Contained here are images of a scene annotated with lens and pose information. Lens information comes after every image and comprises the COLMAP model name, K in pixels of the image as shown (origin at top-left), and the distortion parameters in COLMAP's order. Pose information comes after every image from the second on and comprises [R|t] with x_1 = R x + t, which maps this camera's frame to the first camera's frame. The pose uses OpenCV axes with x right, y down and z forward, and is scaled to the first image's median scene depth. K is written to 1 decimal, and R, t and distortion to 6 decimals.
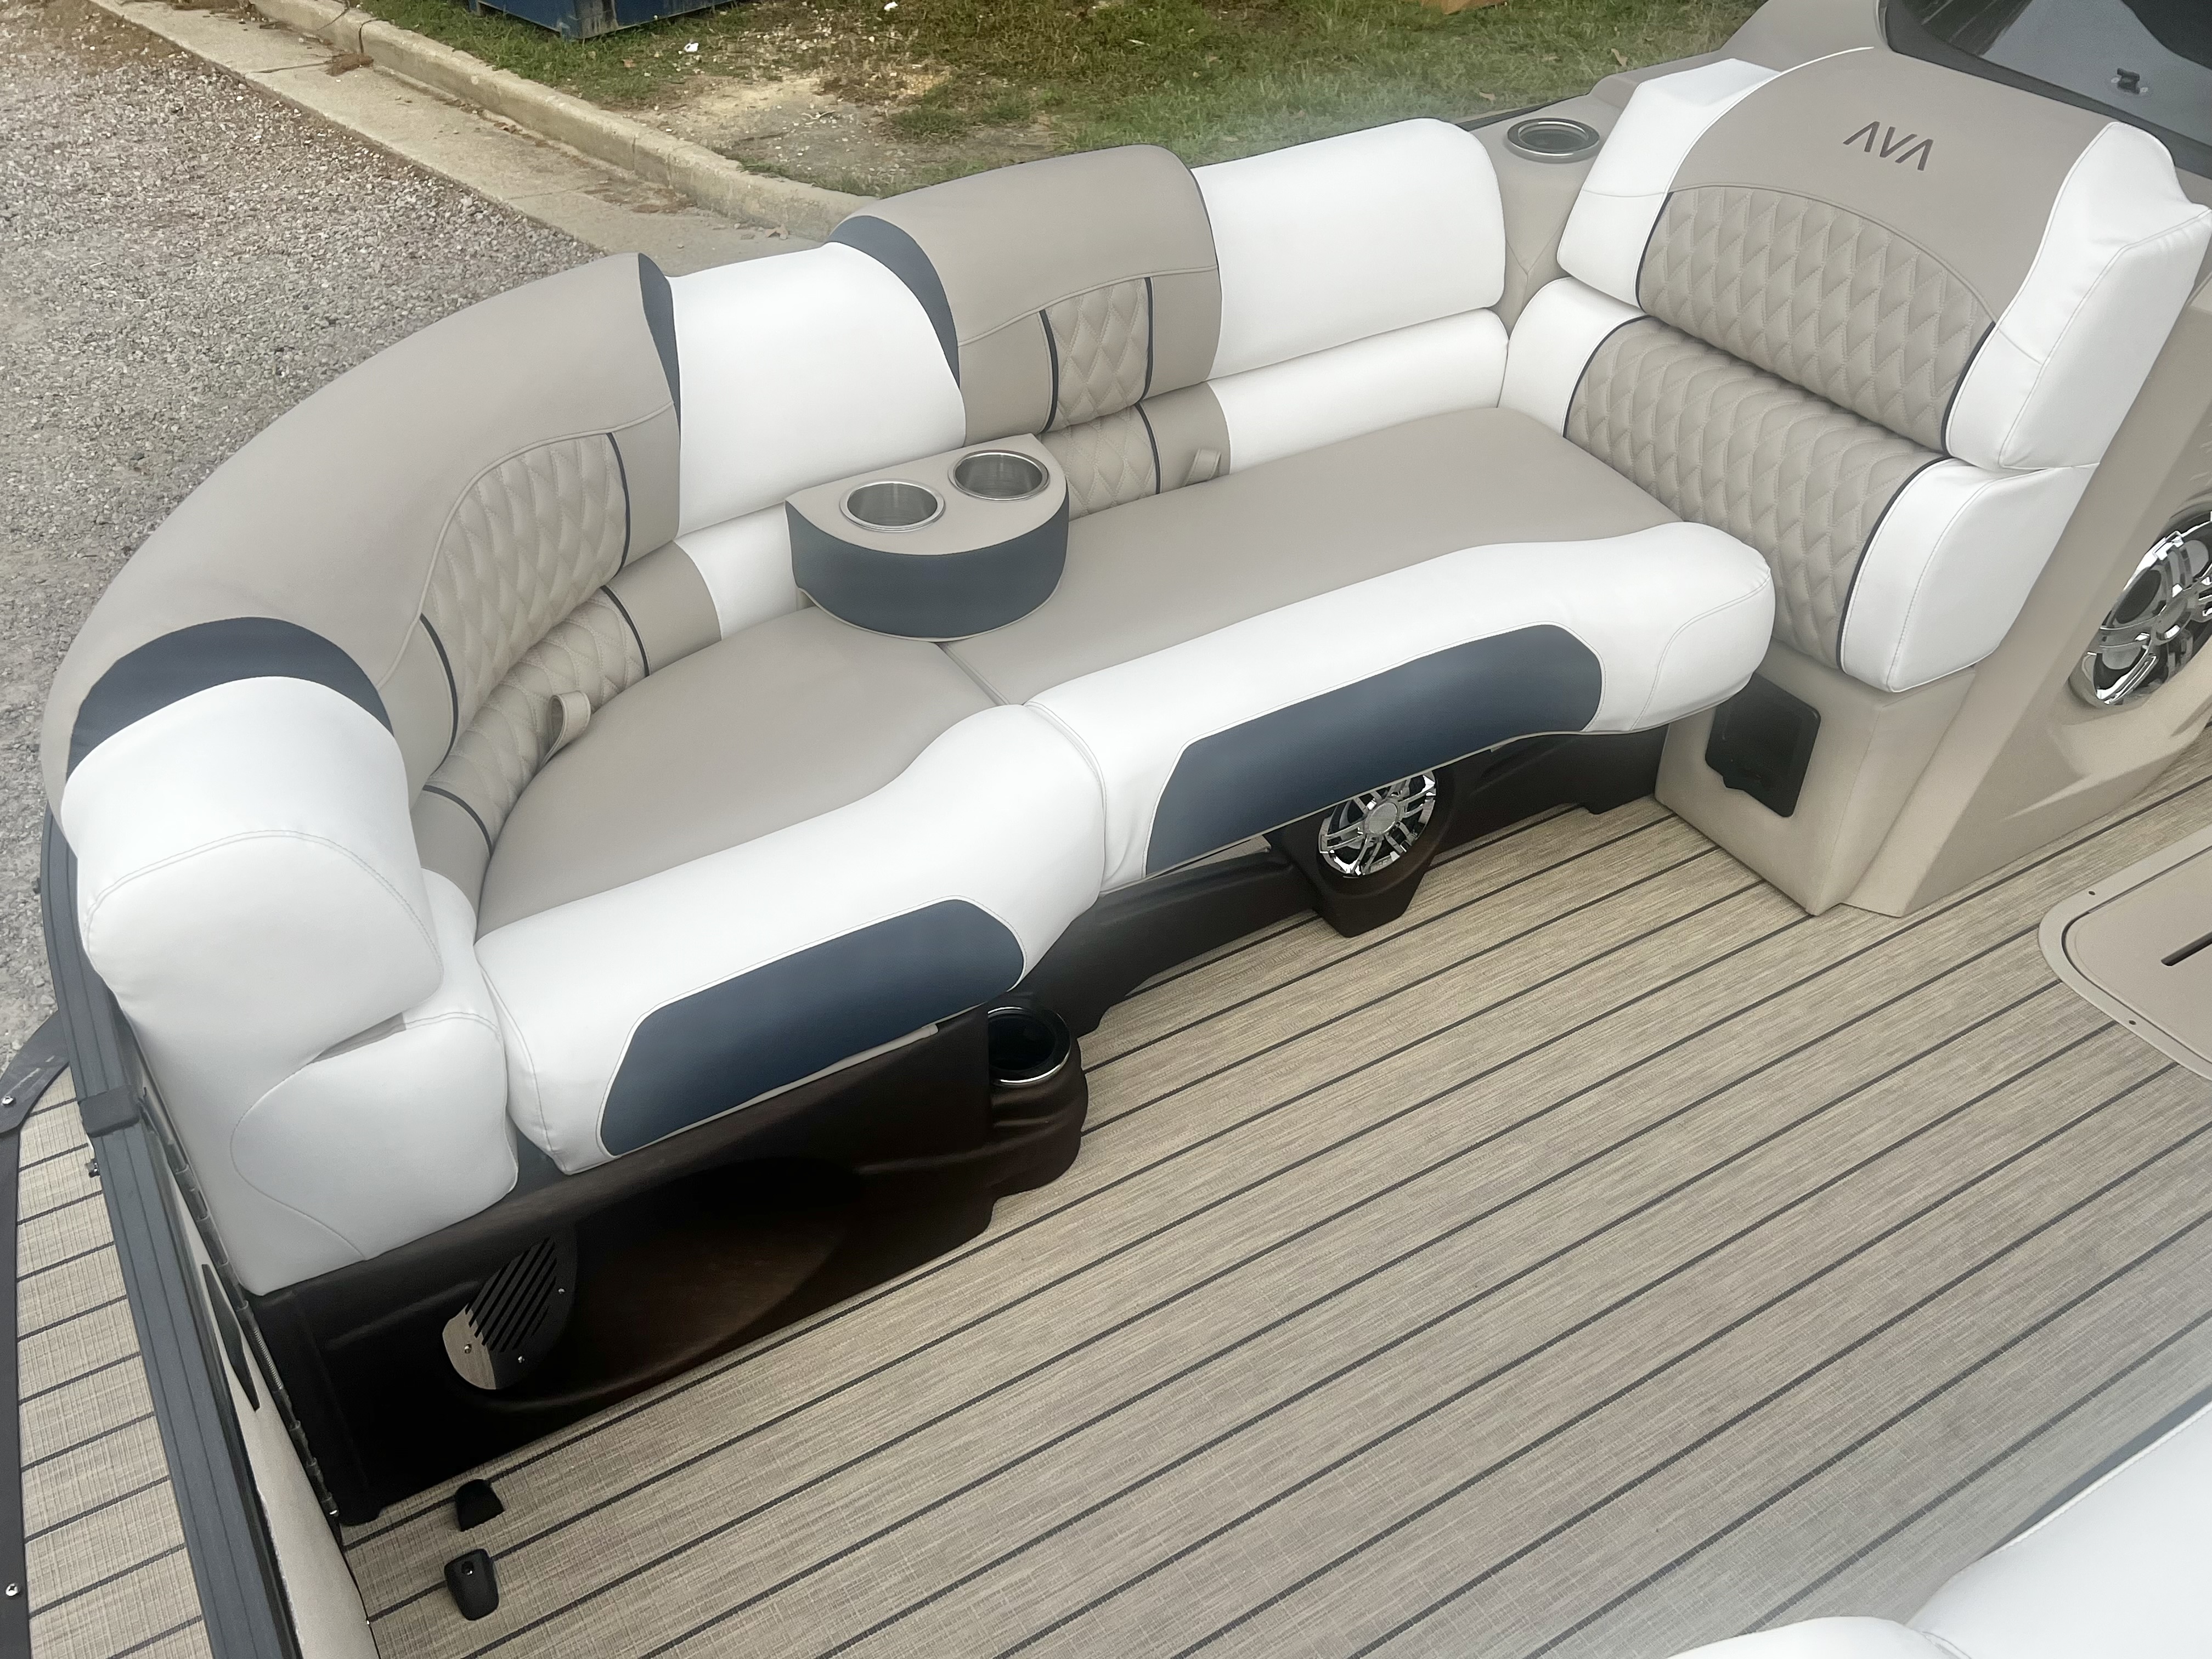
lens RADIAL K [[1882.7, 0, 1102.8], [0, 1882.7, 844.3], [0, 0, 1]] dist [0.018375, -0.013526]
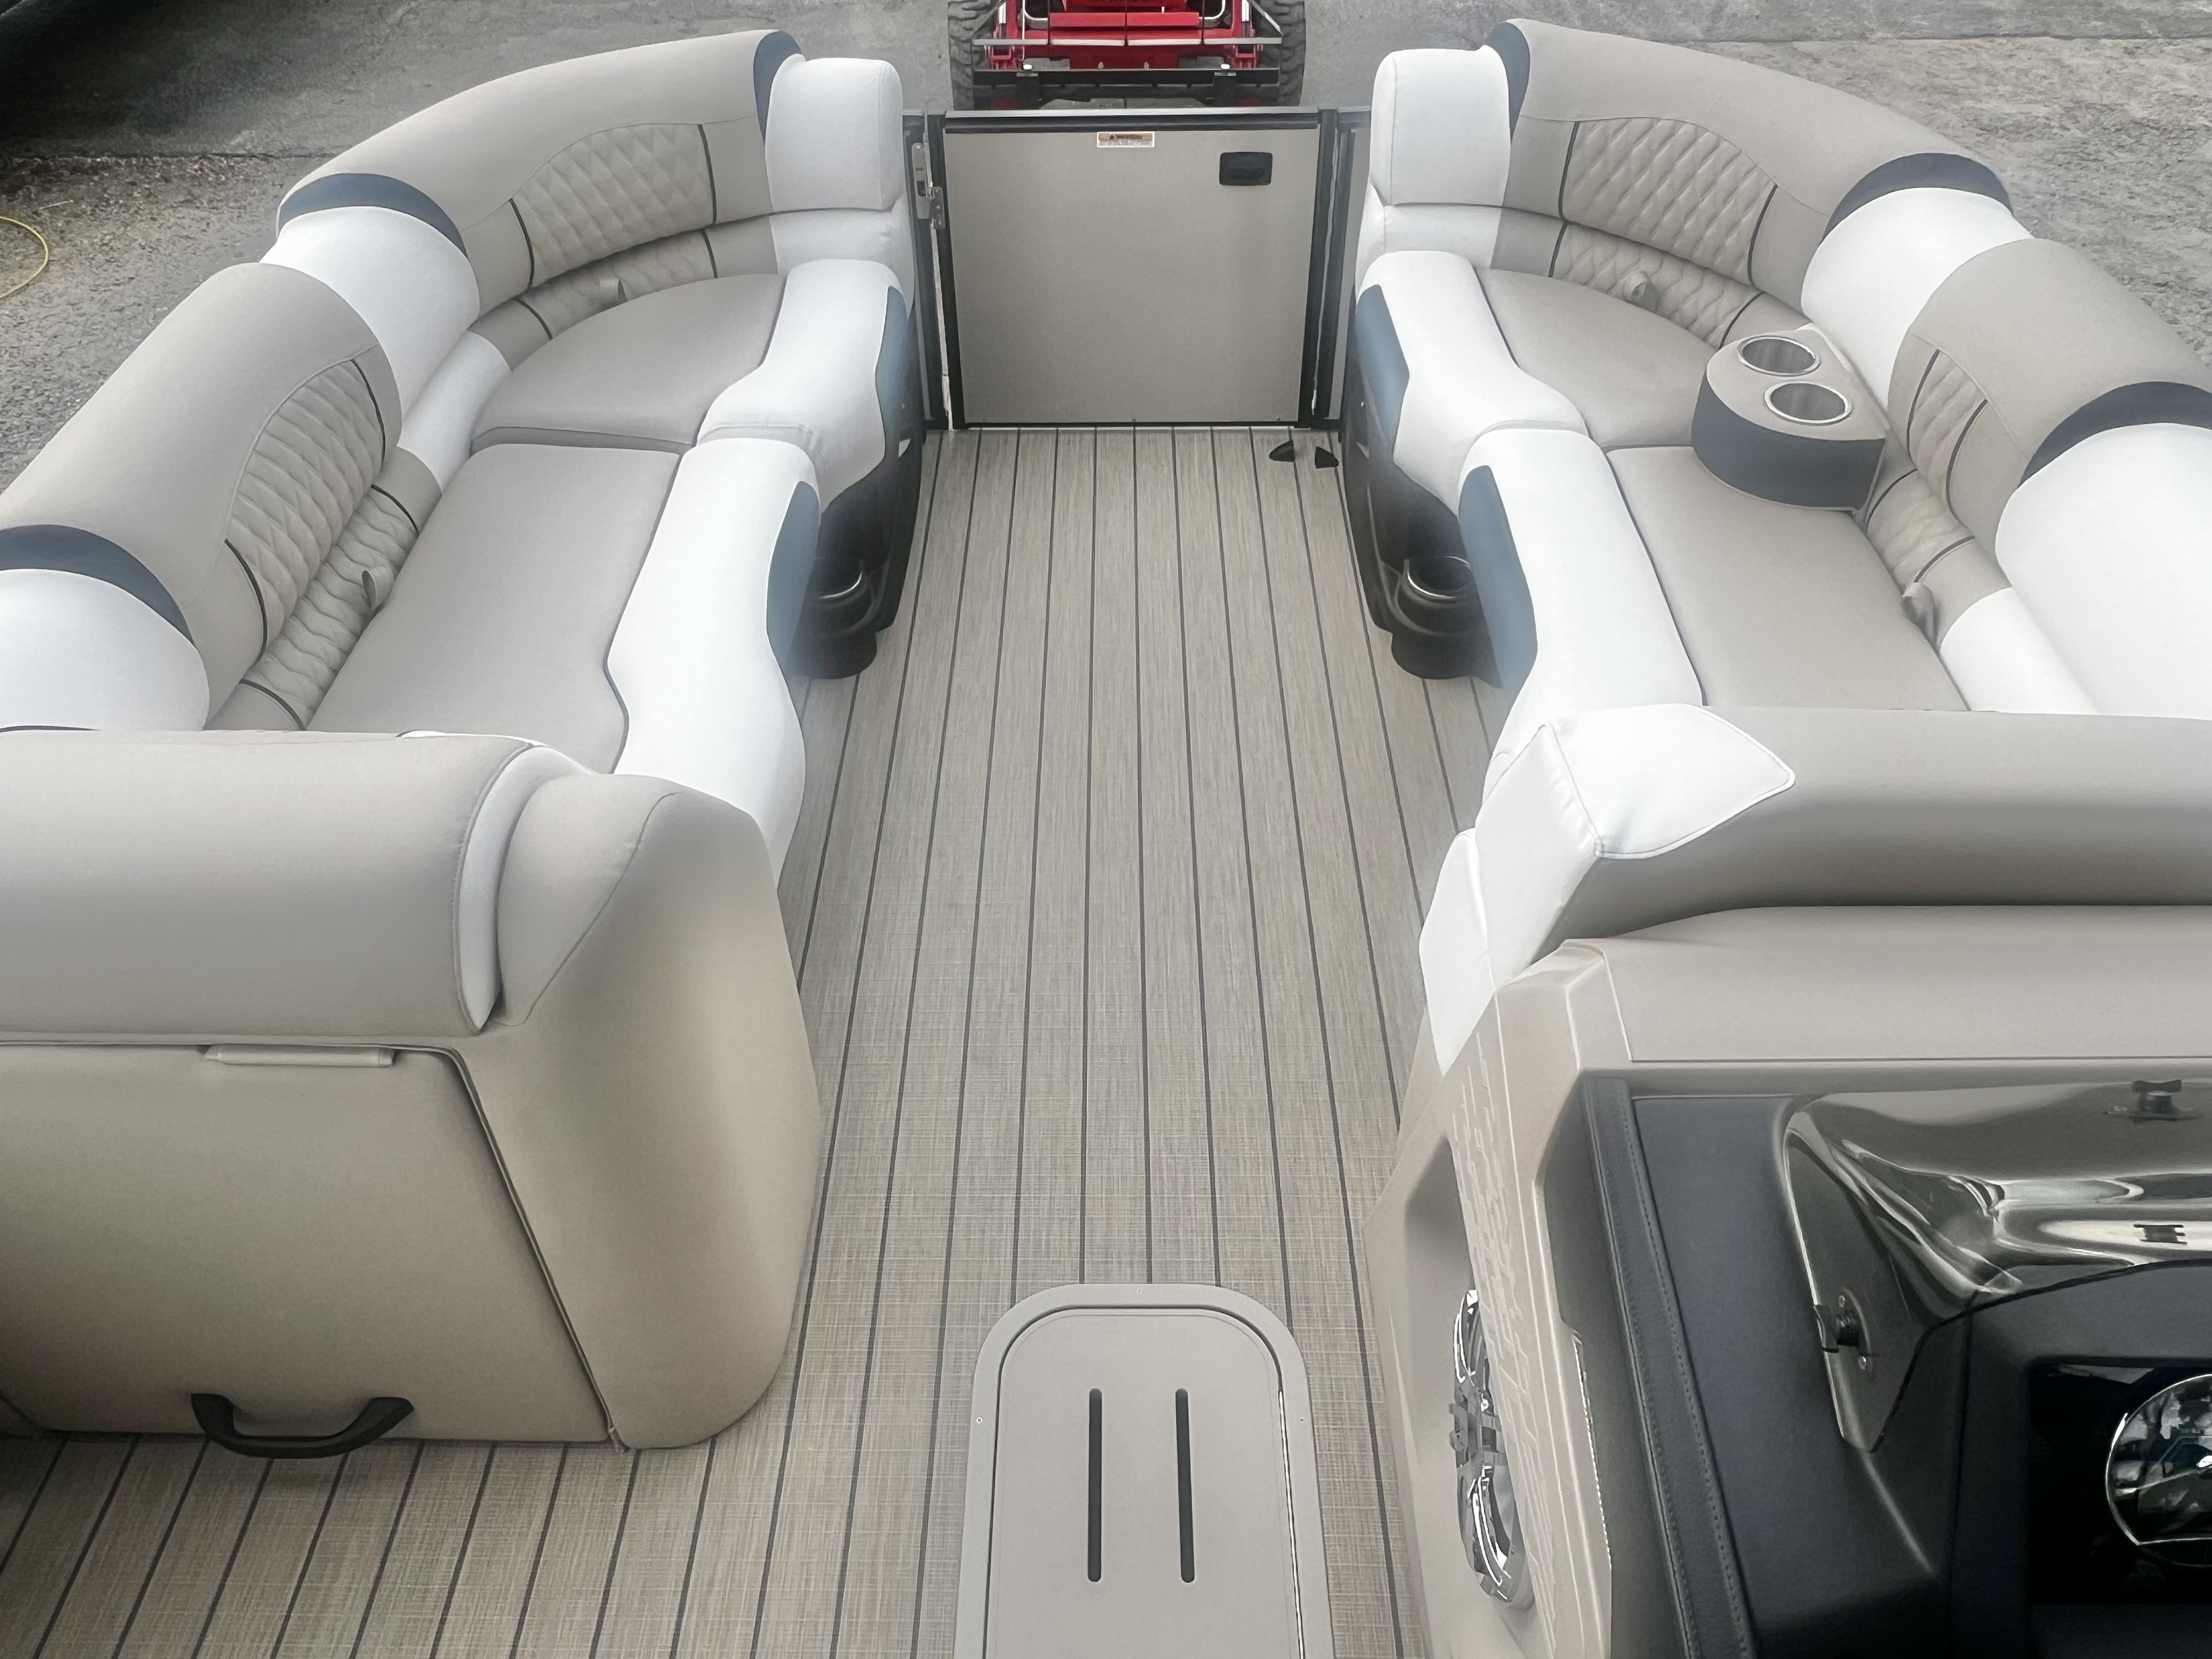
lens RADIAL K [[1638.4, 0, 1078.9], [0, 1638.4, 826.5], [0, 0, 1]] dist [-0.002530, 0.001236]
pose [[-0.531688, 0.575975, -0.620935, 1.113478], [-0.526079, 0.349965, 0.775091, -0.737720], [0.663739, 0.738767, 0.116936, 0.826744]]
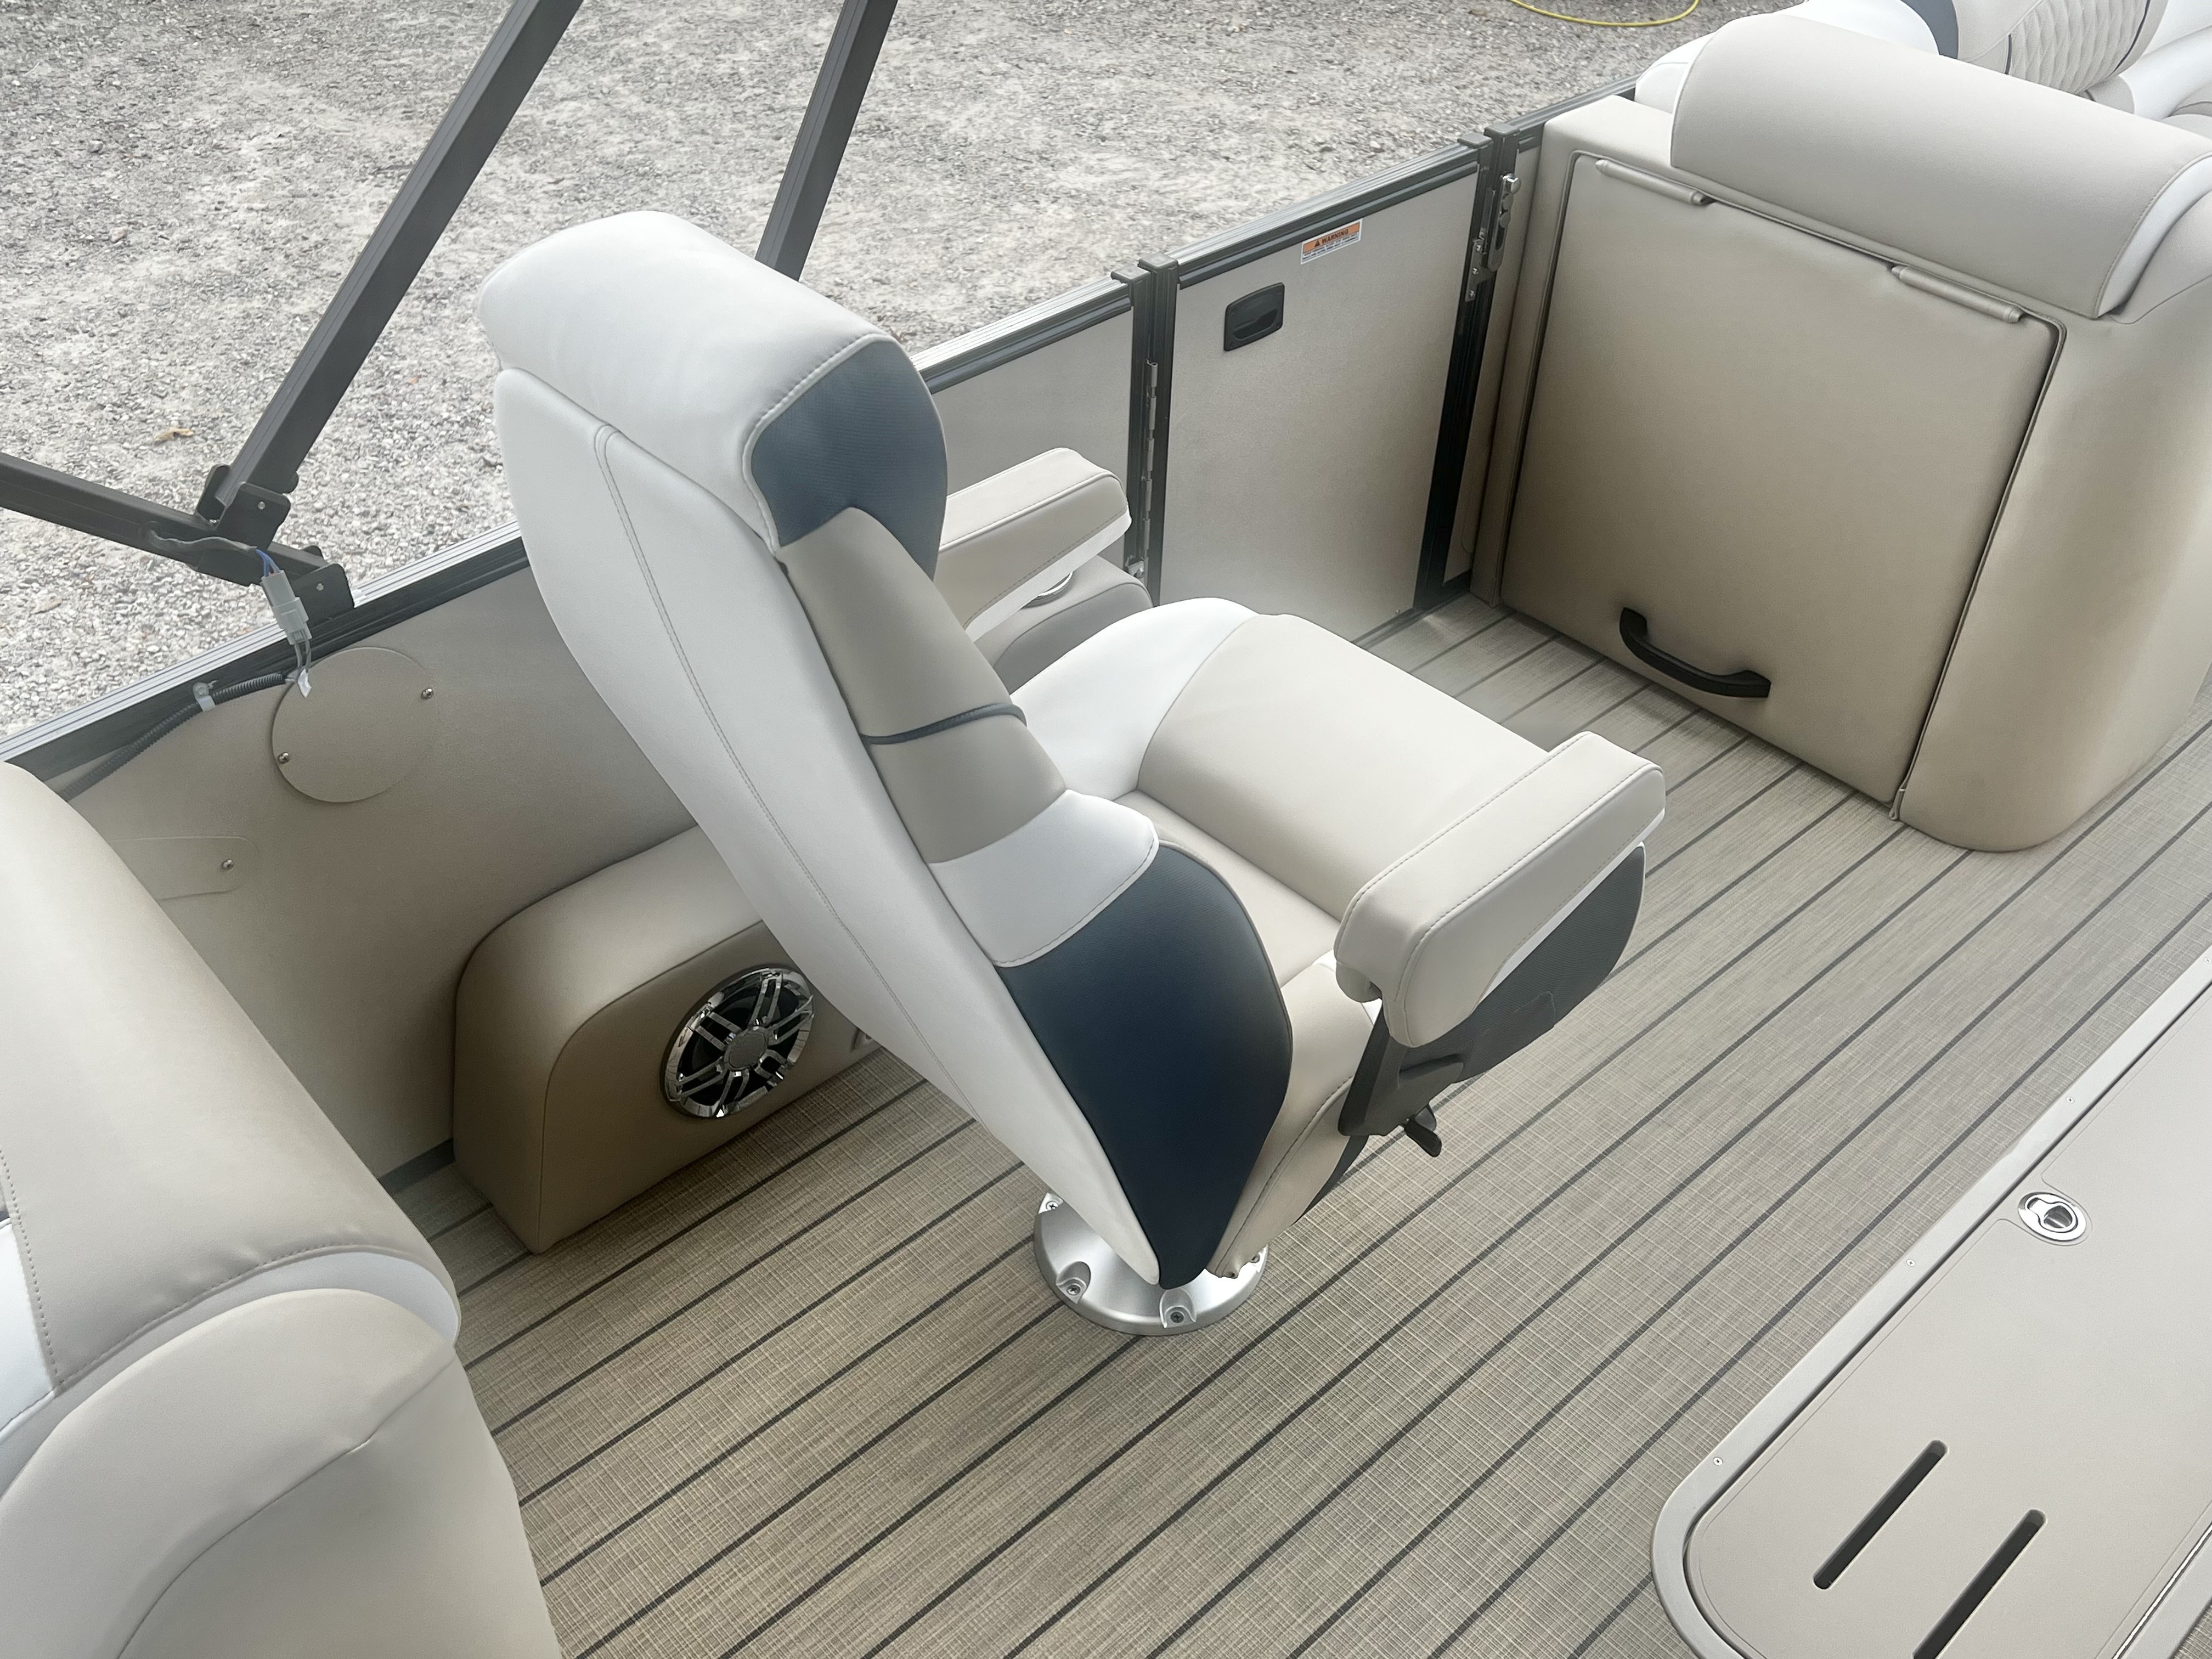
lens RADIAL K [[2045.5, 0, 1099.4], [0, 2045.5, 812.3], [0, 0, 1]] dist [0.042423, -0.031006]
pose [[-0.978724, 0.107830, -0.174562, 1.632813], [-0.149187, 0.210099, 0.966231, -1.002328], [0.140864, 0.971716, -0.189542, 1.204764]]
